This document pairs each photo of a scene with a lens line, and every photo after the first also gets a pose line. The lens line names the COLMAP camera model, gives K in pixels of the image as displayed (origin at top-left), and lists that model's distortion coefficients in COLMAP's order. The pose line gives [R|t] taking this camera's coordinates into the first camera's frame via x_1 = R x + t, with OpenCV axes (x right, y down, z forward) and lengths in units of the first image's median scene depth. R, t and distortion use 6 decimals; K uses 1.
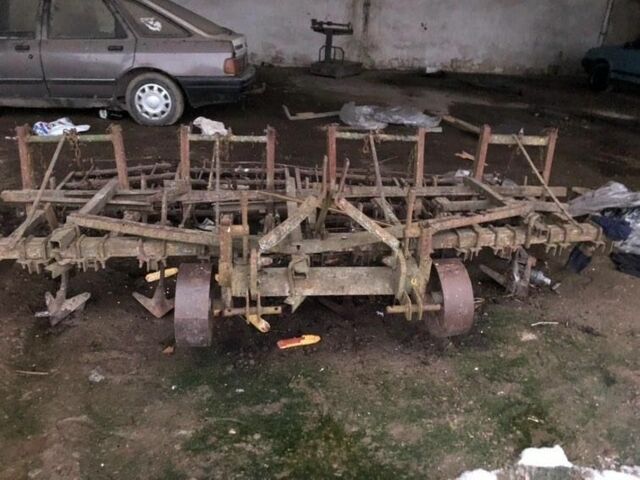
lens RADIAL K [[559.0, 0, 320.0], [0, 559.0, 240.0], [0, 0, 1]] dist [0.012899, 0.014130]
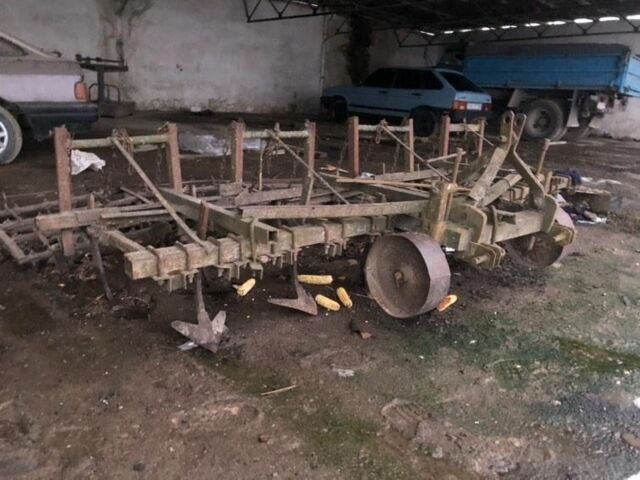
lens RADIAL K [[567.5, 0, 320.0], [0, 567.5, 240.0], [0, 0, 1]] dist [0.026119, 0.013334]
pose [[0.817901, -0.152238, 0.554853, -0.250394], [0.210292, 0.976736, -0.041996, 0.019152], [-0.535552, 0.151030, 0.830887, 0.067938]]
